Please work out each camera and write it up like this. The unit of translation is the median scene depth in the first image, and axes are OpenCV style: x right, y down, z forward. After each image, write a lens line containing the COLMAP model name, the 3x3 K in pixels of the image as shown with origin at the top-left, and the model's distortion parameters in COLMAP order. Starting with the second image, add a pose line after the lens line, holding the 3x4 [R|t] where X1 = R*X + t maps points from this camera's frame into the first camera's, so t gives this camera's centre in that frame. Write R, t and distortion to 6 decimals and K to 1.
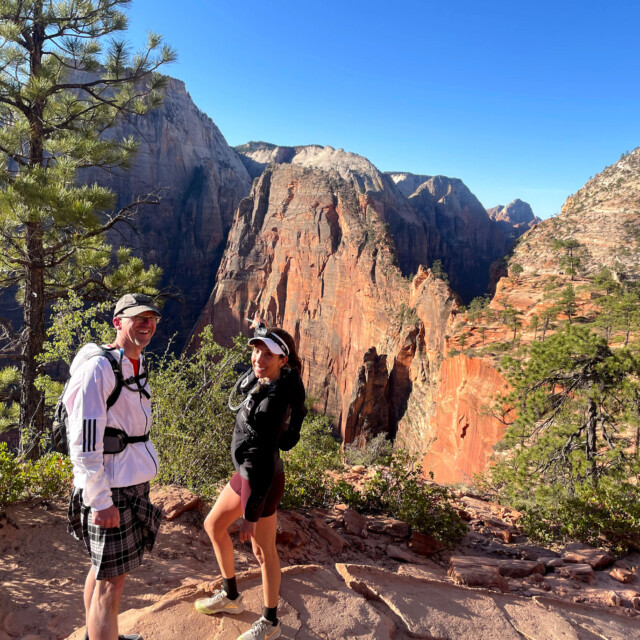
lens RADIAL K [[887.5, 0, 319.6], [0, 887.5, 285.0], [0, 0, 1]] dist [0.128715, -0.311238]
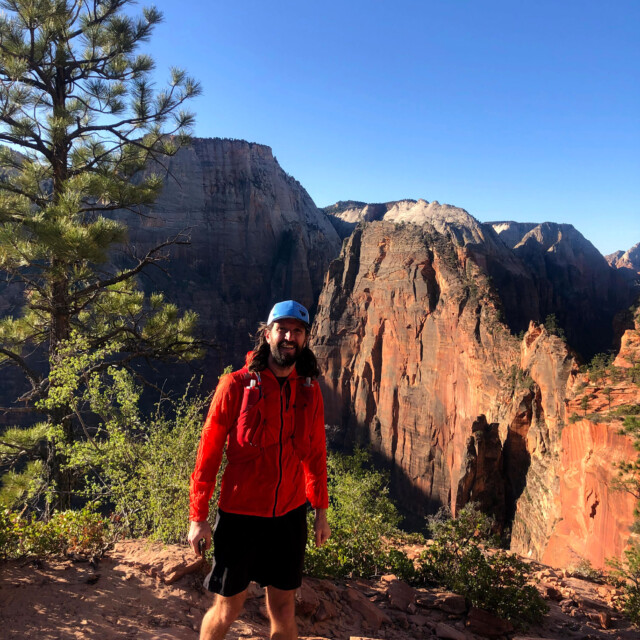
lens RADIAL K [[887.5, 0, 319.6], [0, 887.5, 285.0], [0, 0, 1]] dist [0.128715, -0.311238]
pose [[0.977470, -0.059763, -0.202438, 0.090607], [0.034914, 0.991647, -0.124168, 0.046518], [0.208168, 0.114303, 0.971391, 0.078191]]
